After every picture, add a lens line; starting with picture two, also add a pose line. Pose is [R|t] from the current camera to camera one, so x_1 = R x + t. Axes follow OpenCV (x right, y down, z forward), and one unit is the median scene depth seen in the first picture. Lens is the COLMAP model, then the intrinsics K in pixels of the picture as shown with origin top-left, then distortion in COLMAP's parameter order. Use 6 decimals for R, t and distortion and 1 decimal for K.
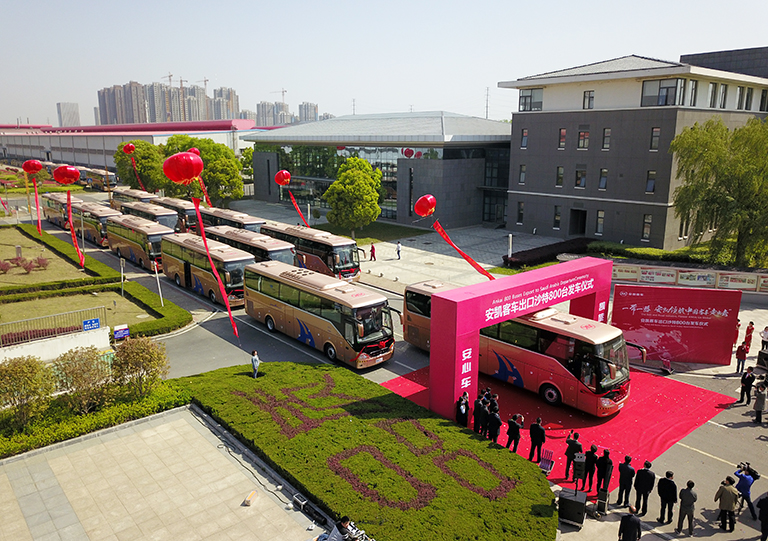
lens RADIAL K [[581.0, 0, 384.7], [0, 581.0, 257.7], [0, 0, 1]] dist [0.008891, 0.003783]
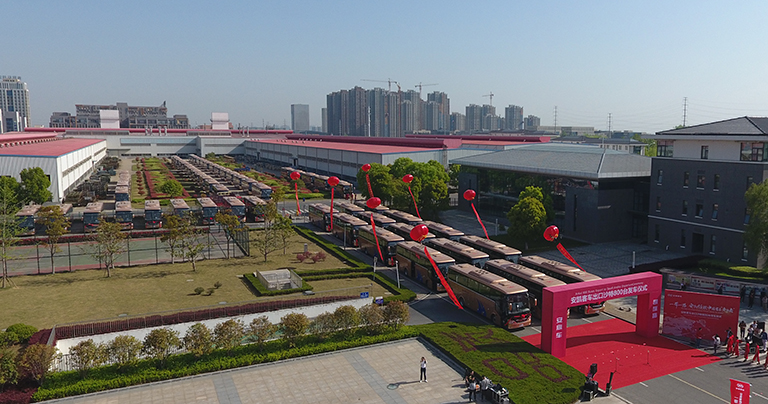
lens RADIAL K [[579.4, 0, 488.0], [0, 579.4, 199.9], [0, 0, 1]] dist [-0.004975, -0.000122]
pose [[0.985195, 0.030986, -0.168615, 0.133844], [-0.046851, 0.994753, -0.090946, -0.027284], [0.164912, 0.097499, 0.981477, -0.586570]]
